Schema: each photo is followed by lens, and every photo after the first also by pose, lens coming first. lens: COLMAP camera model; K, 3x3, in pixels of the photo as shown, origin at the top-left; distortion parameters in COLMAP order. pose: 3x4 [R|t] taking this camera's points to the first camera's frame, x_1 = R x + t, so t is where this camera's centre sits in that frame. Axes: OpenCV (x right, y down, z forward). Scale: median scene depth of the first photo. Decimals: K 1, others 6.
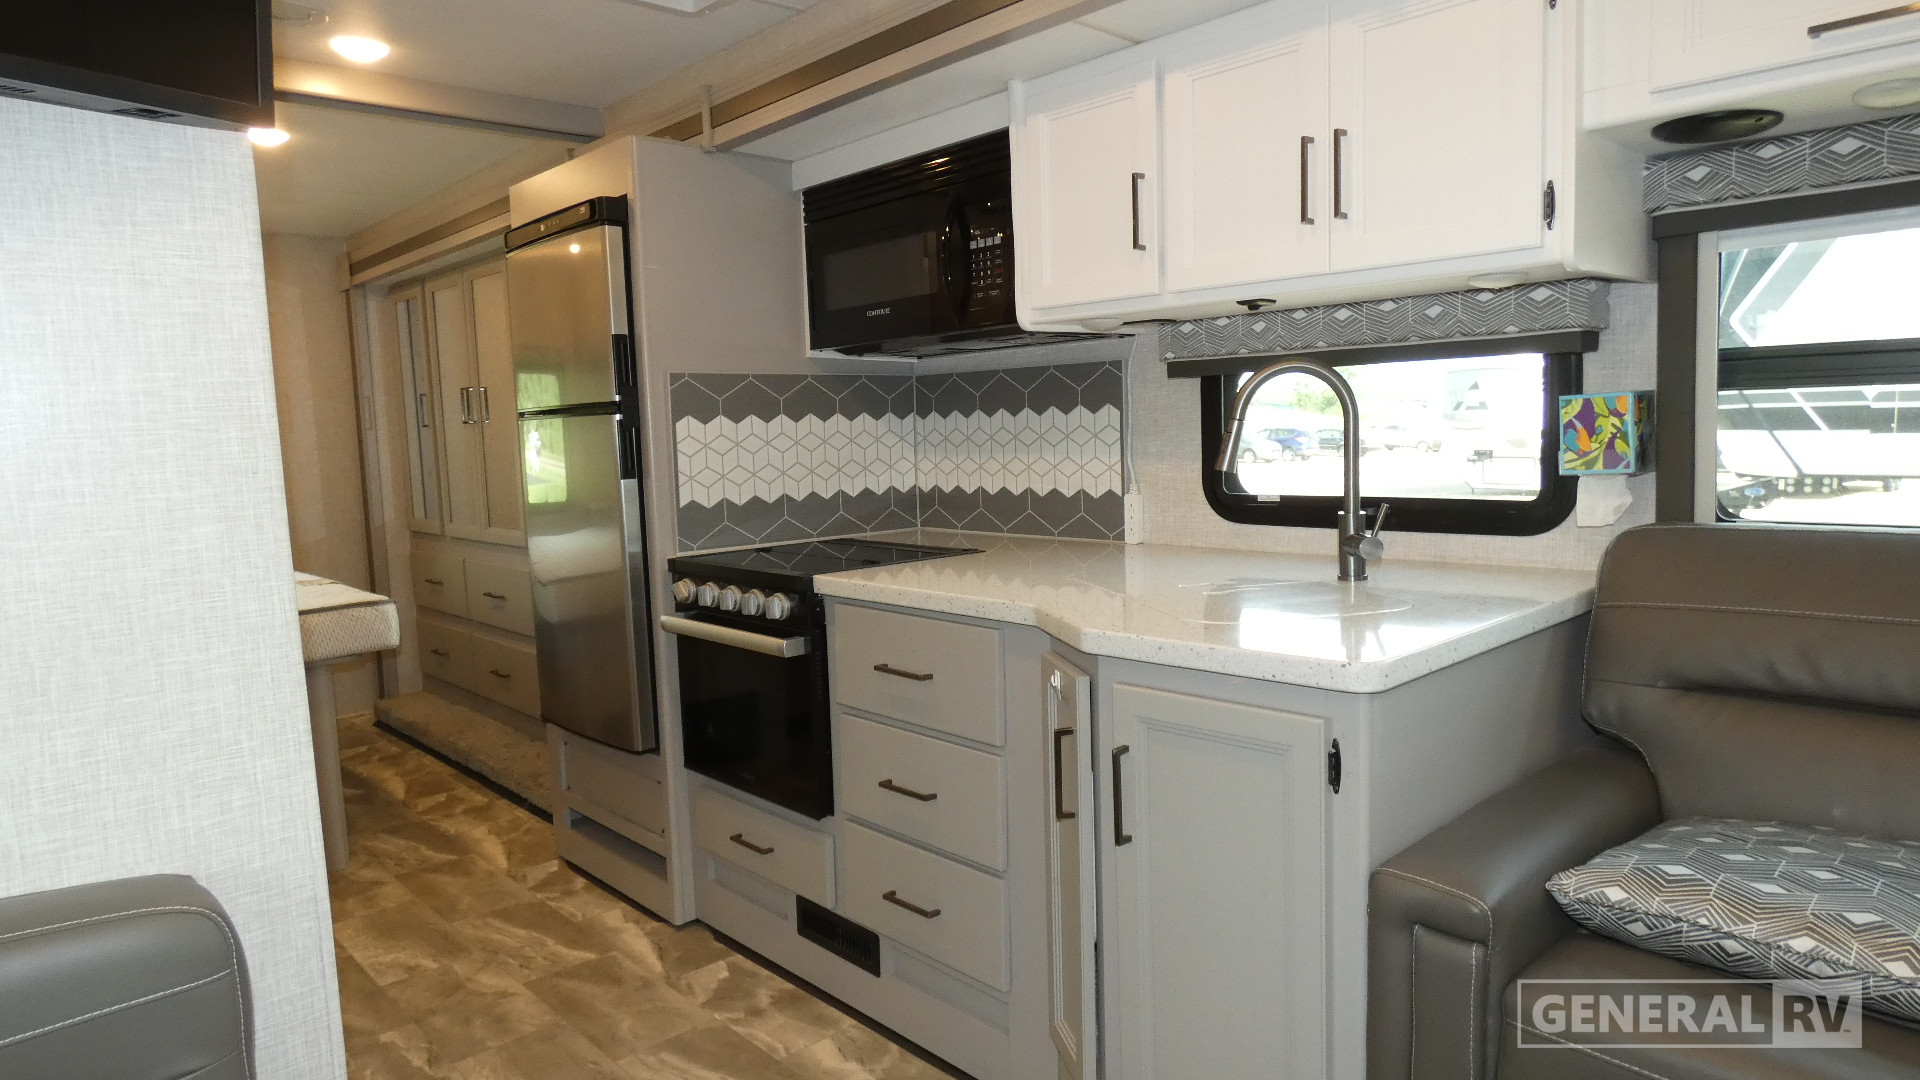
lens RADIAL K [[1143.0, 0, 960.5], [0, 1143.0, 538.4], [0, 0, 1]] dist [-0.005399, 0.000887]
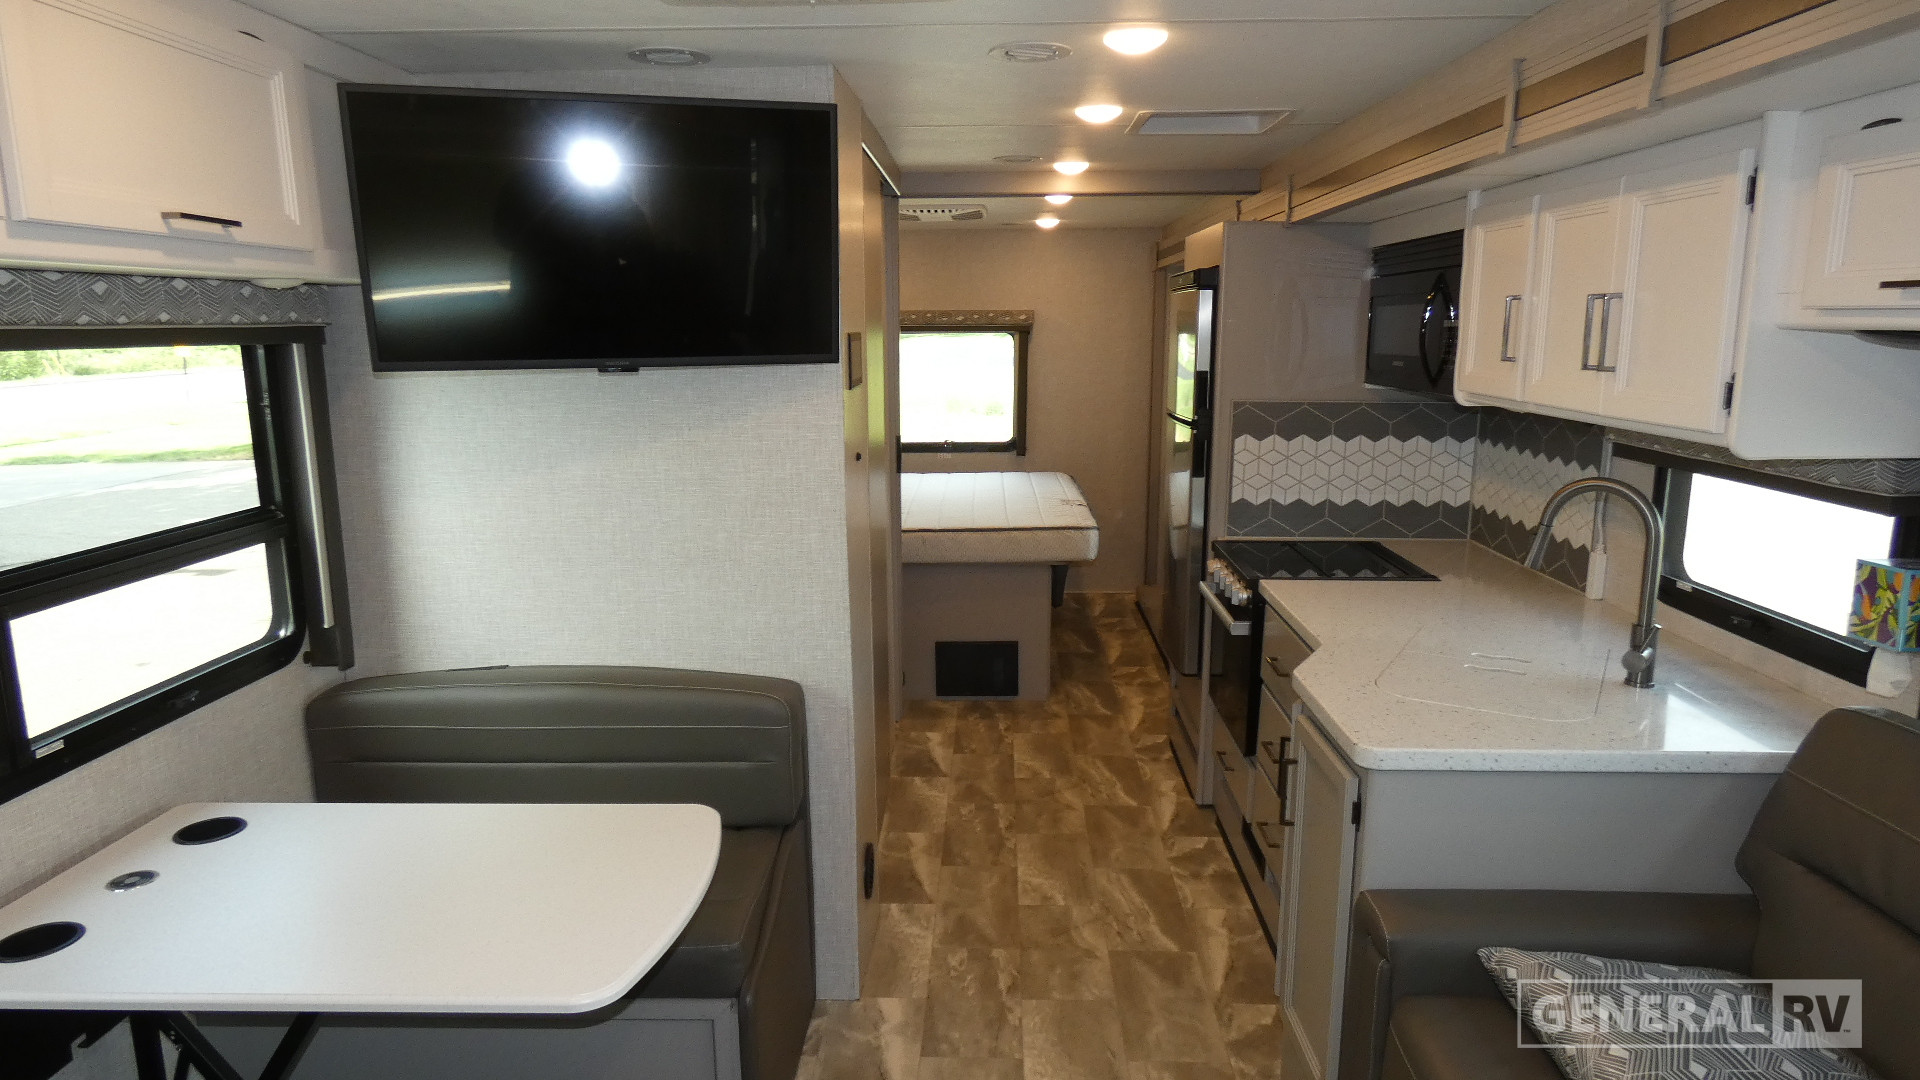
lens RADIAL K [[1143.0, 0, 953.9], [0, 1143.0, 543.0], [0, 0, 1]] dist [-0.005399, 0.000887]
pose [[0.702856, 0.167271, -0.691385, 0.498166], [-0.092782, 0.985213, 0.144037, -0.156907], [0.705255, -0.037089, 0.707983, -0.180960]]
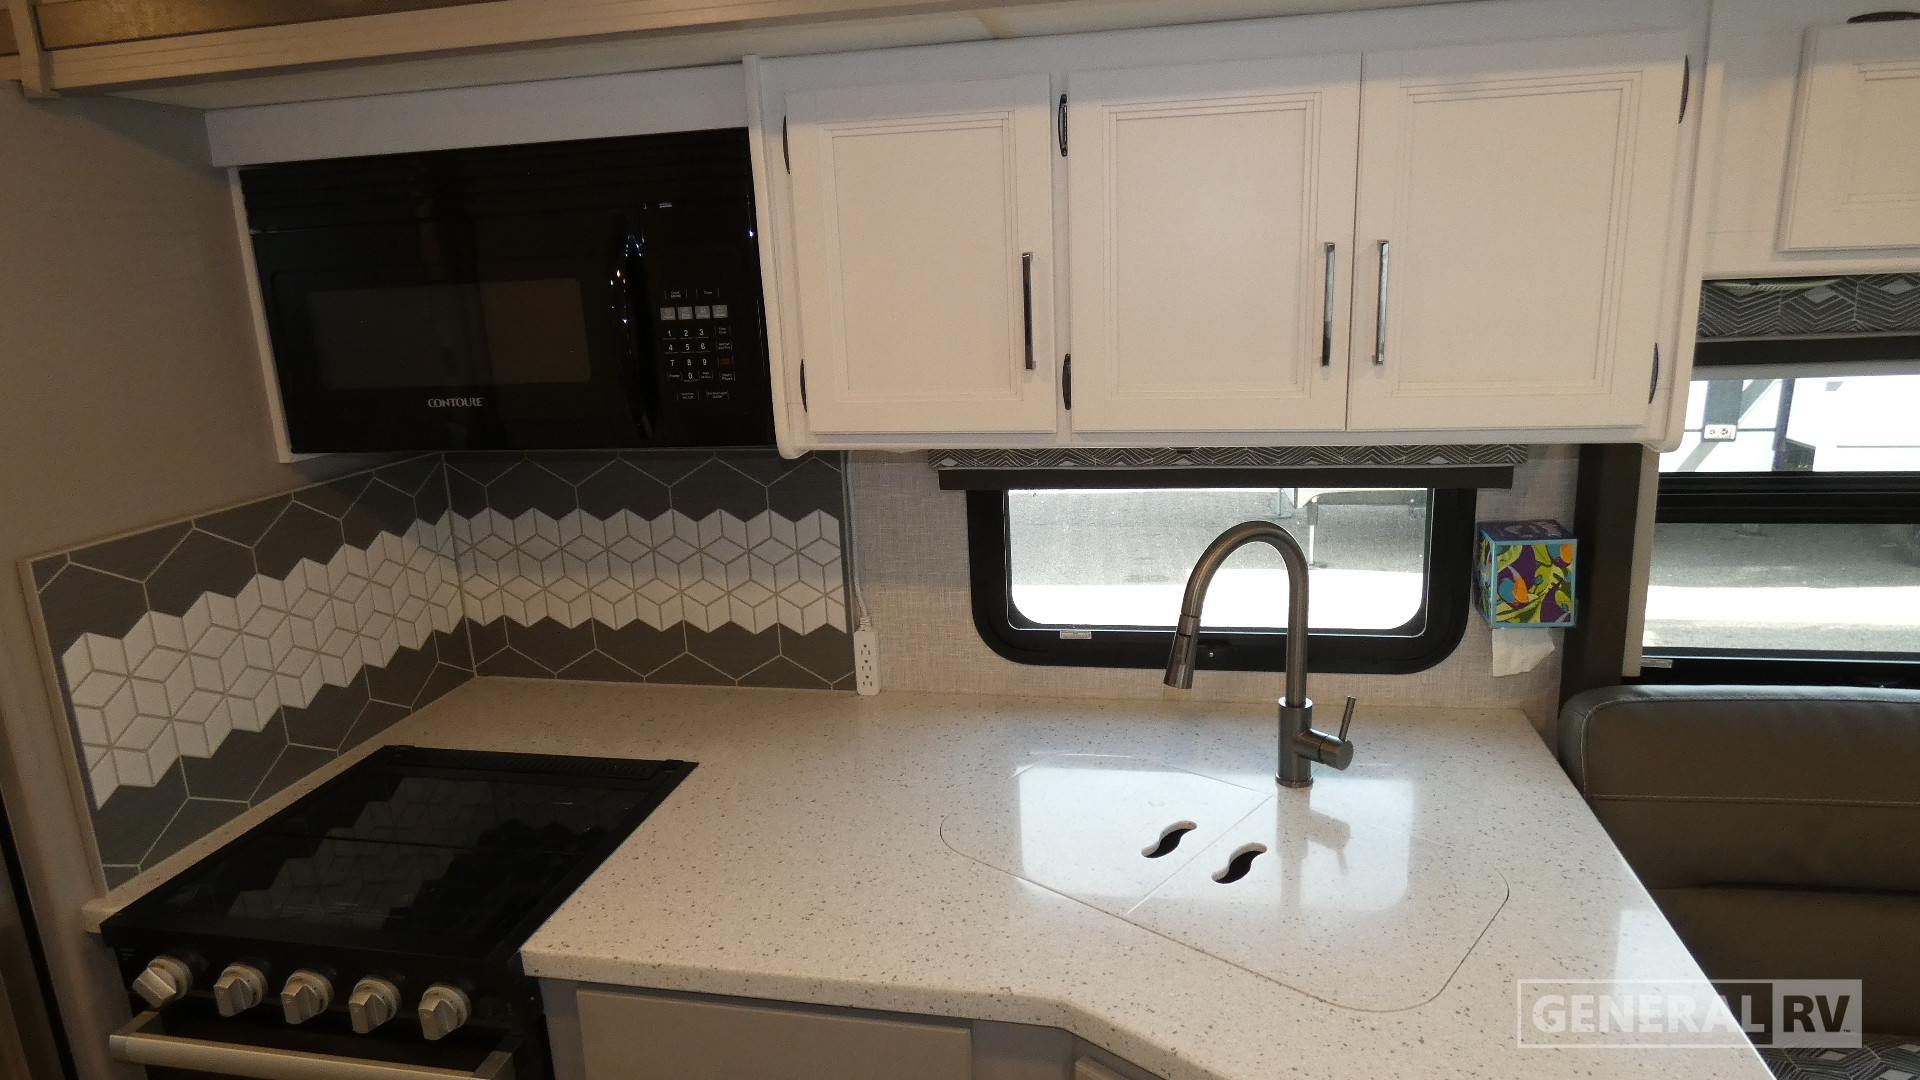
lens RADIAL K [[1143.0, 0, 955.1], [0, 1143.0, 538.9], [0, 0, 1]] dist [-0.005399, 0.000887]
pose [[0.816045, -0.143616, 0.559862, -0.221139], [0.074952, 0.986753, 0.143875, -0.213656], [-0.573108, -0.075446, 0.815999, 0.403272]]
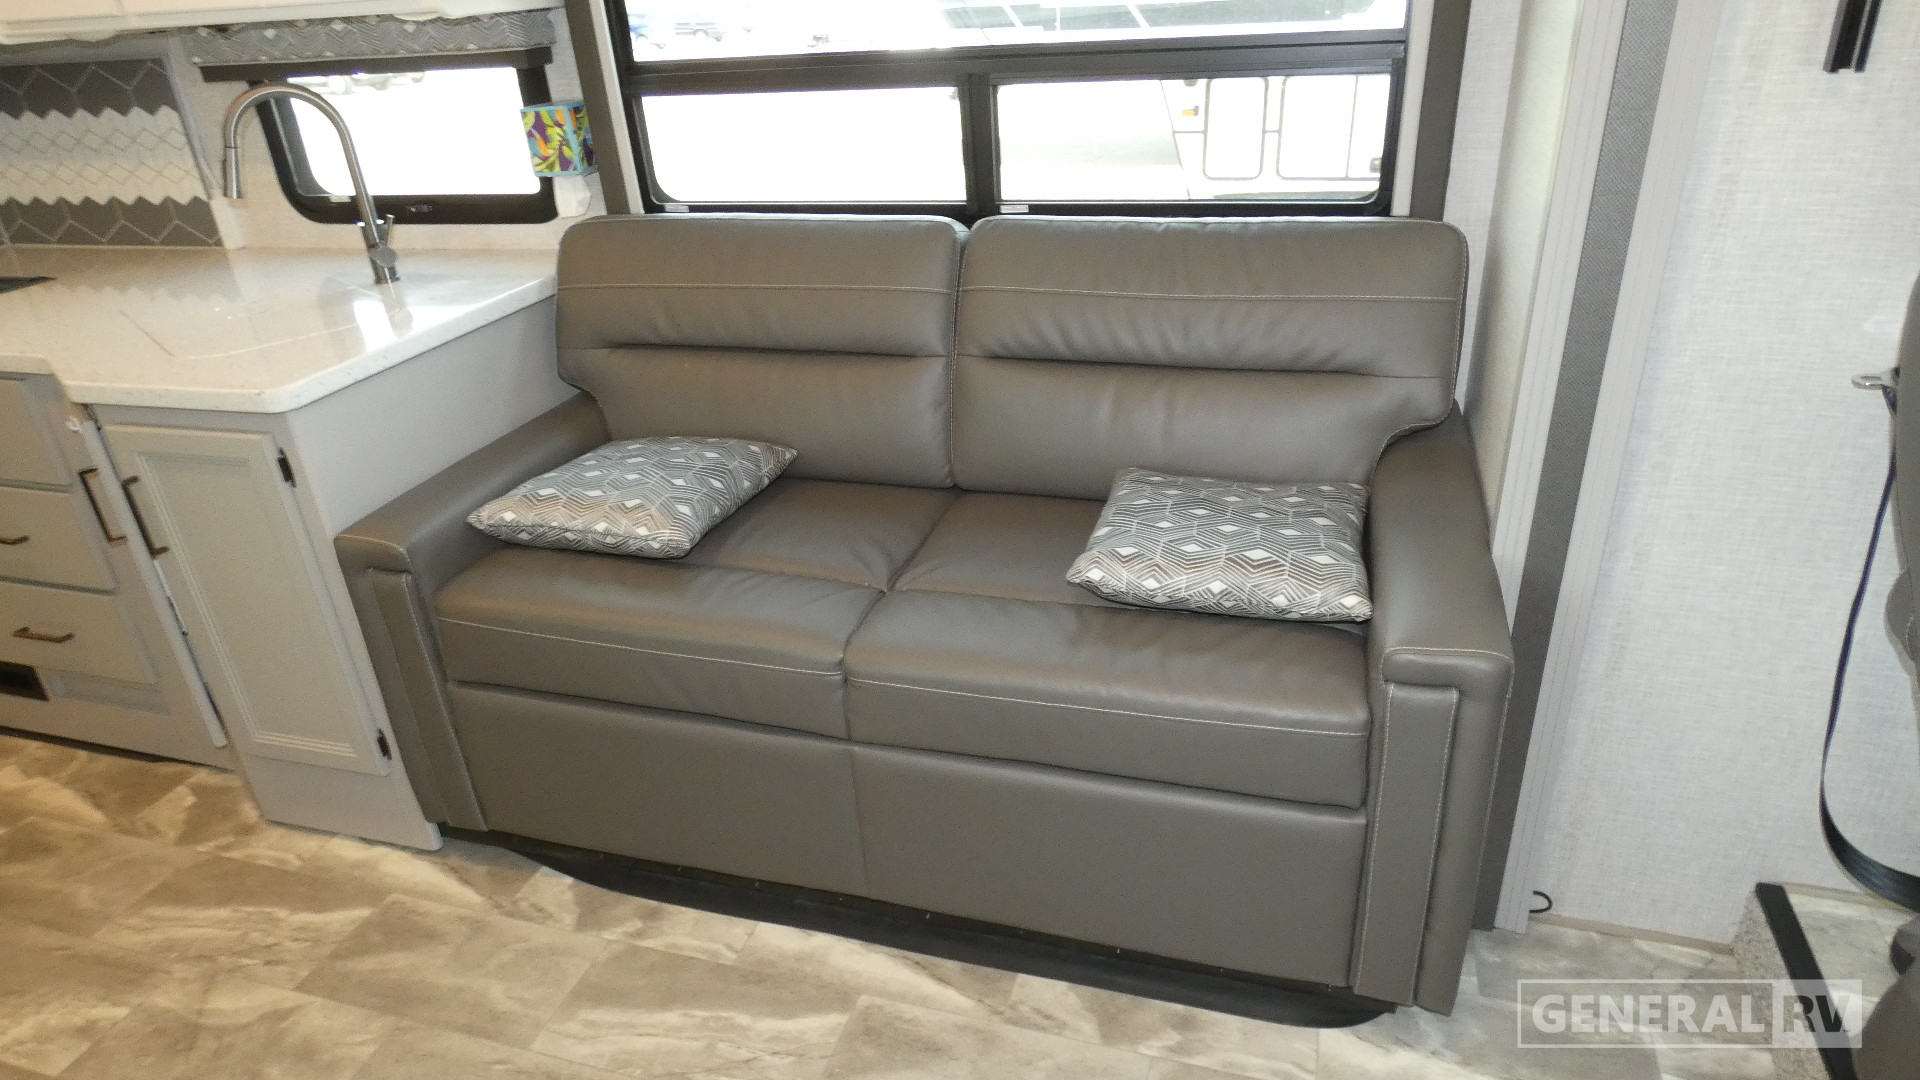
lens RADIAL K [[1143.0, 0, 966.2], [0, 1143.0, 535.2], [0, 0, 1]] dist [-0.005399, 0.000887]
pose [[0.867467, -0.235400, 0.438279, 0.230224], [0.077425, 0.934116, 0.348472, -0.066627], [-0.491434, -0.268354, 0.828540, -0.260684]]
